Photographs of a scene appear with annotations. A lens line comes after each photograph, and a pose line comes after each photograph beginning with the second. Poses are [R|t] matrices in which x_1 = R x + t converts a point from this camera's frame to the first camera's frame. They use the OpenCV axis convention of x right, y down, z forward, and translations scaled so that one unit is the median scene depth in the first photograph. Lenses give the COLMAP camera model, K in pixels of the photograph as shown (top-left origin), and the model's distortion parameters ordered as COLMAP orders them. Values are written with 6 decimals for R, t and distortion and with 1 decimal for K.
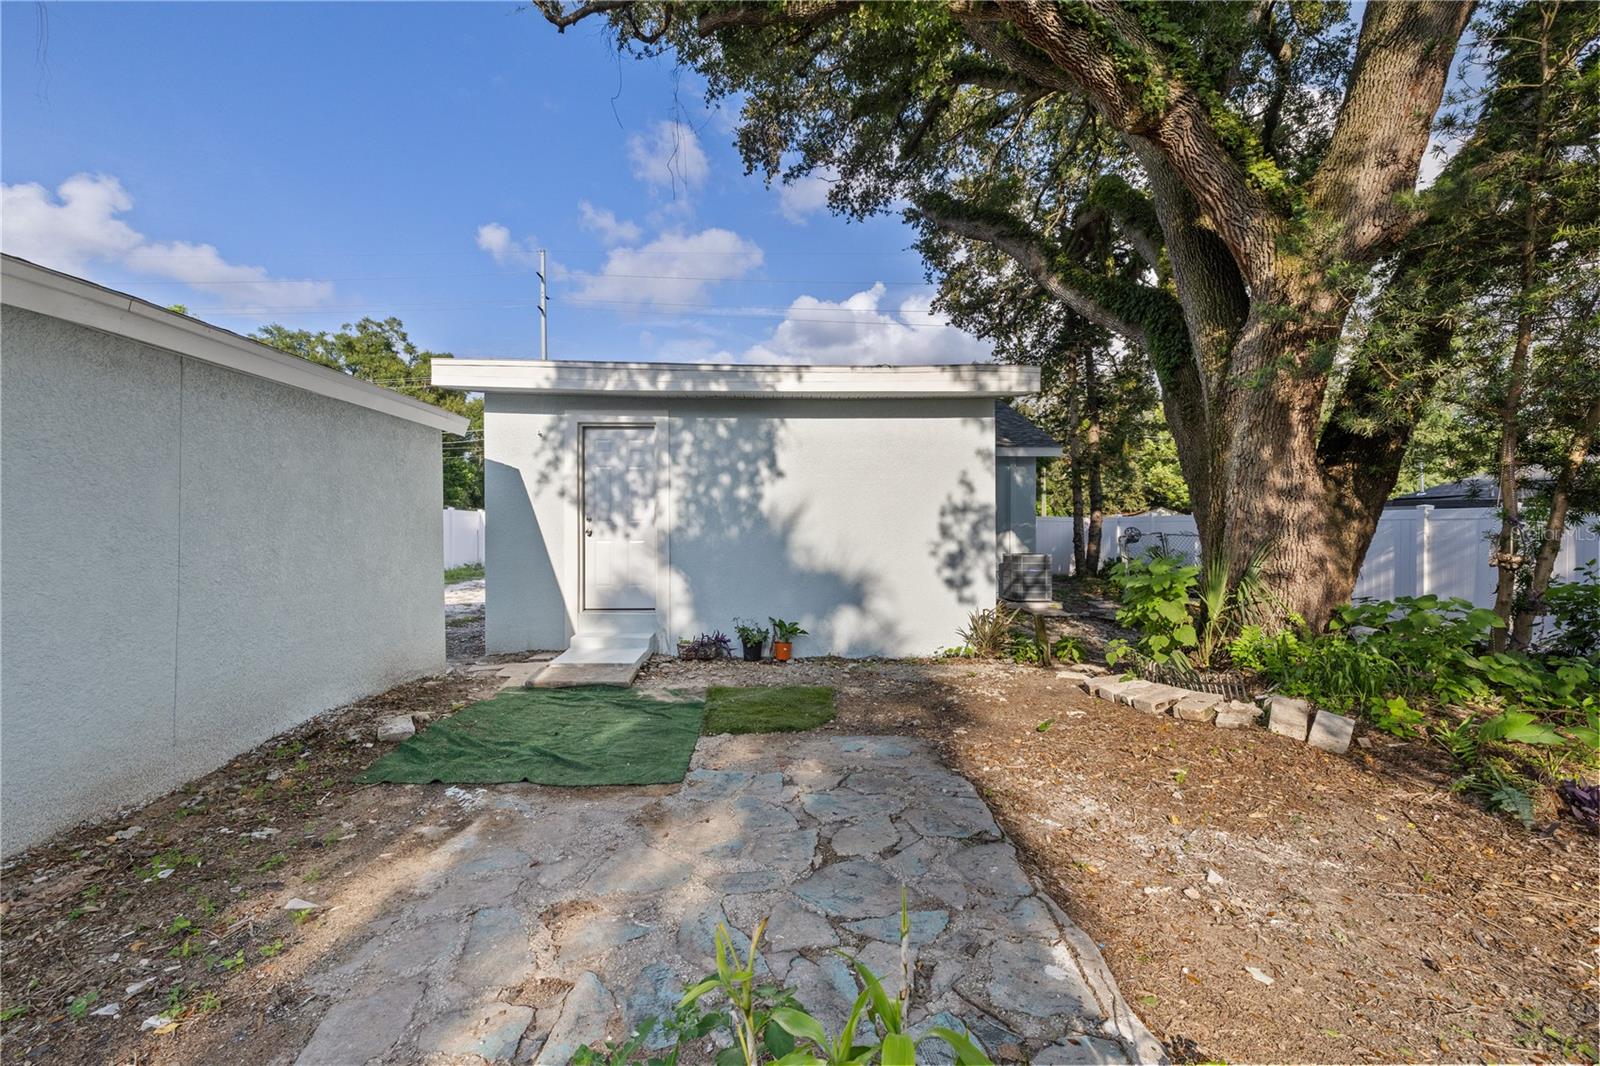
lens RADIAL K [[676.5, 0, 800.0], [0, 676.5, 533.0], [0, 0, 1]] dist [-0.001832, -0.000754]
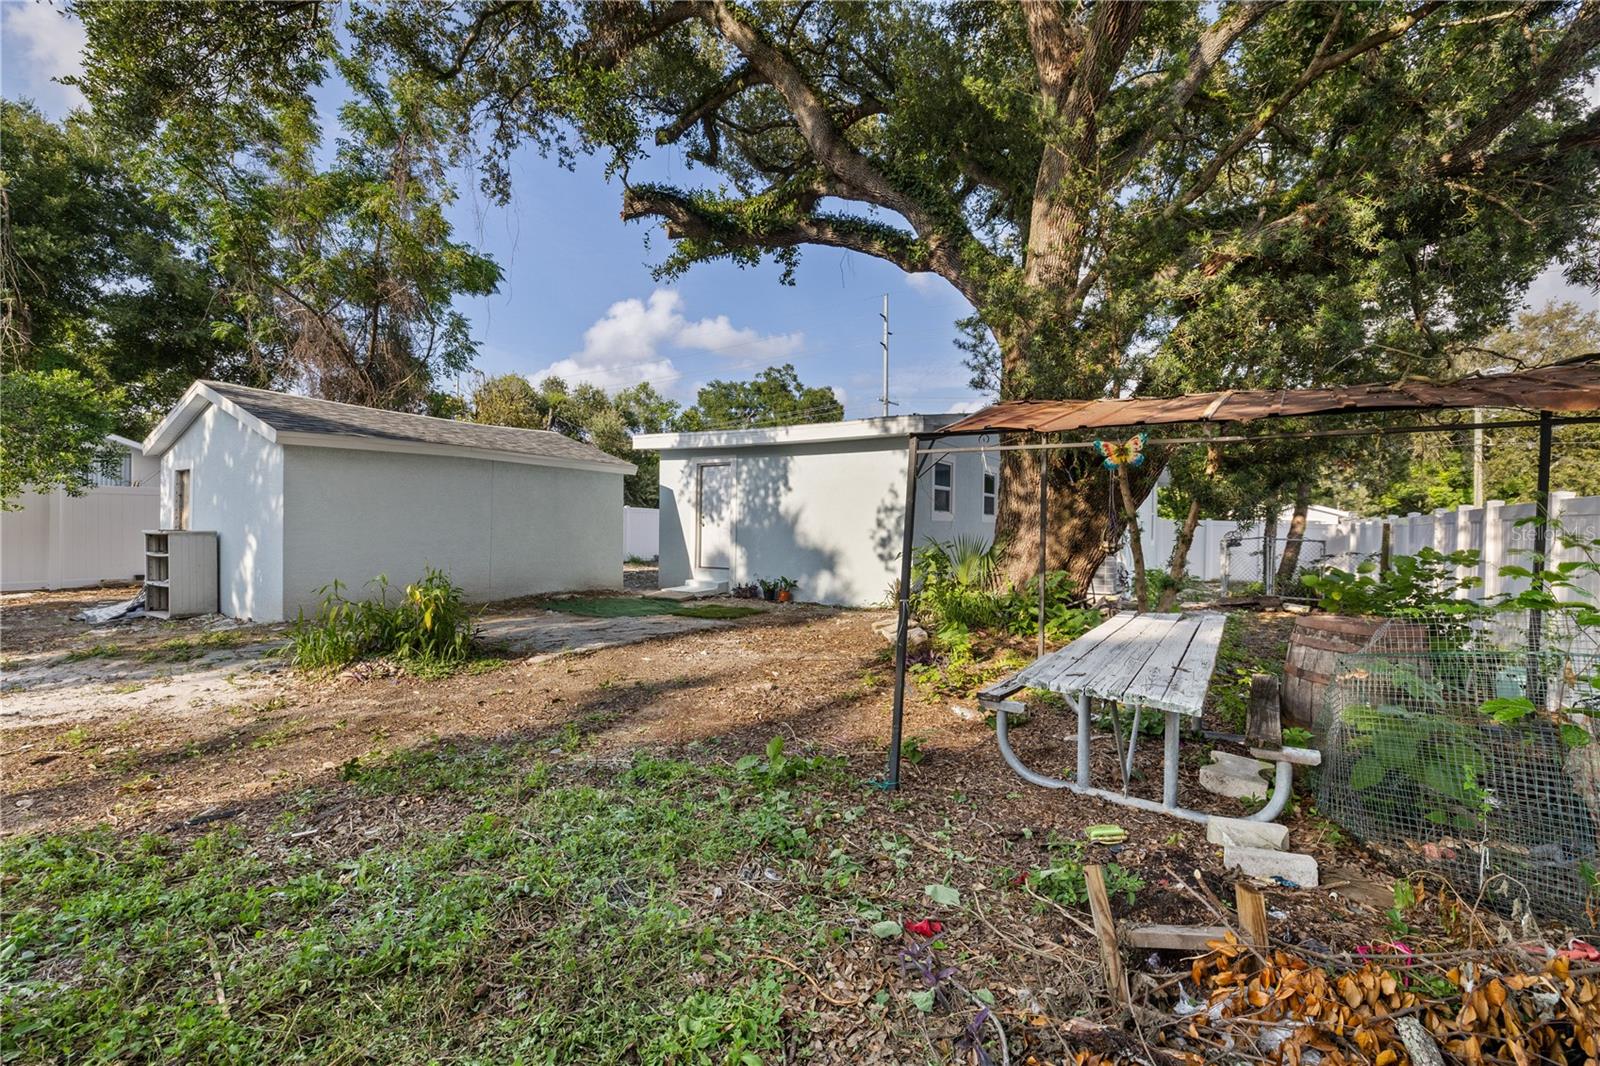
lens RADIAL K [[676.5, 0, 800.0], [0, 676.5, 533.0], [0, 0, 1]] dist [-0.001832, -0.000754]
pose [[0.833473, 0.017441, -0.552285, 0.912653], [-0.022004, 0.999757, -0.001635, 0.022827], [0.552122, 0.013515, 0.833654, -0.371851]]
